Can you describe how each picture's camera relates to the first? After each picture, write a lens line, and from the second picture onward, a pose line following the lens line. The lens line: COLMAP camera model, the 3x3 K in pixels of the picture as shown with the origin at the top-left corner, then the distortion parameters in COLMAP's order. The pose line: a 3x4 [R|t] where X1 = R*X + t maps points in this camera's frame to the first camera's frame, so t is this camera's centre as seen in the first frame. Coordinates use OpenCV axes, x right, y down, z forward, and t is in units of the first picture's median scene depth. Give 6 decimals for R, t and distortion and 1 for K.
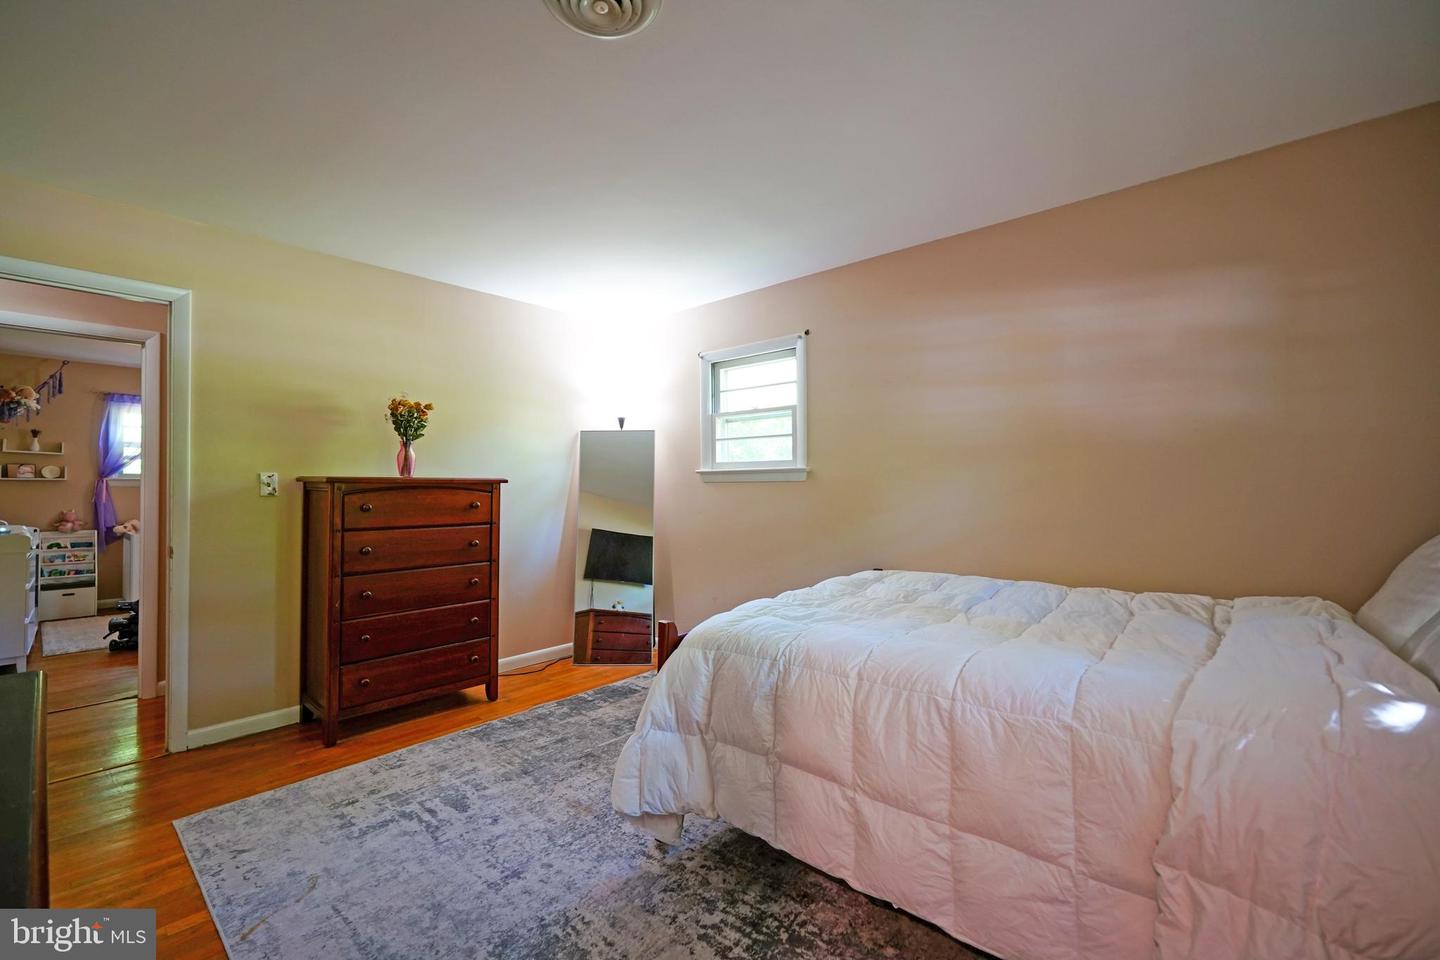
lens RADIAL K [[609.6, 0, 708.2], [0, 609.6, 478.3], [0, 0, 1]] dist [-0.012227, 0.006432]
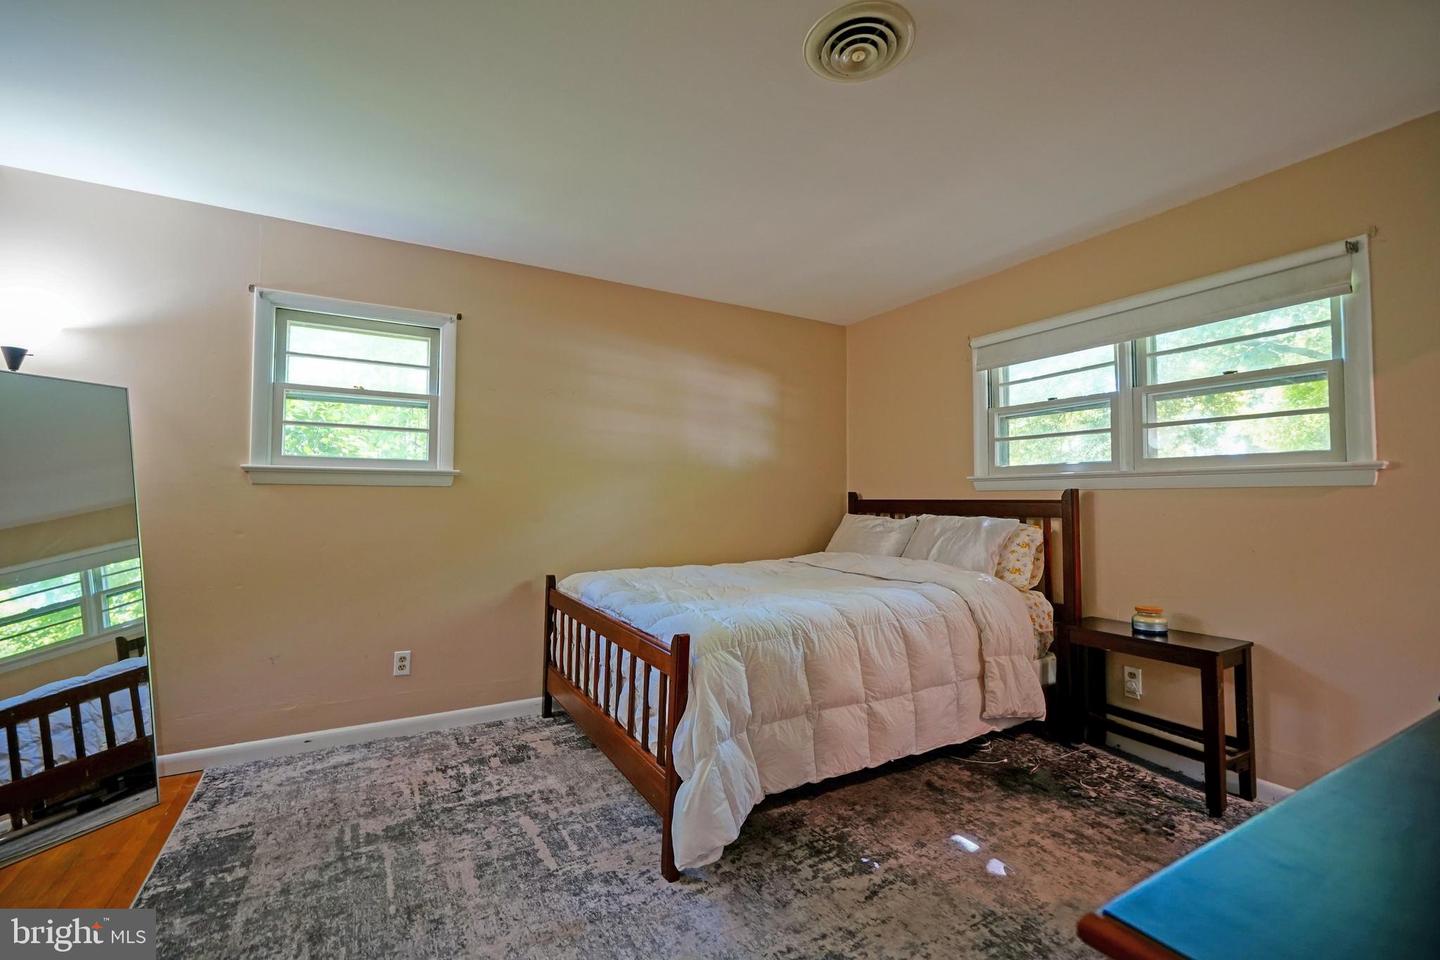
lens RADIAL K [[609.6, 0, 708.2], [0, 609.6, 478.3], [0, 0, 1]] dist [-0.012227, 0.006432]
pose [[0.310301, 0.042037, 0.949709, -0.596595], [-0.019310, 0.999094, -0.037913, 0.020252], [-0.950442, -0.006575, 0.310832, 0.425646]]
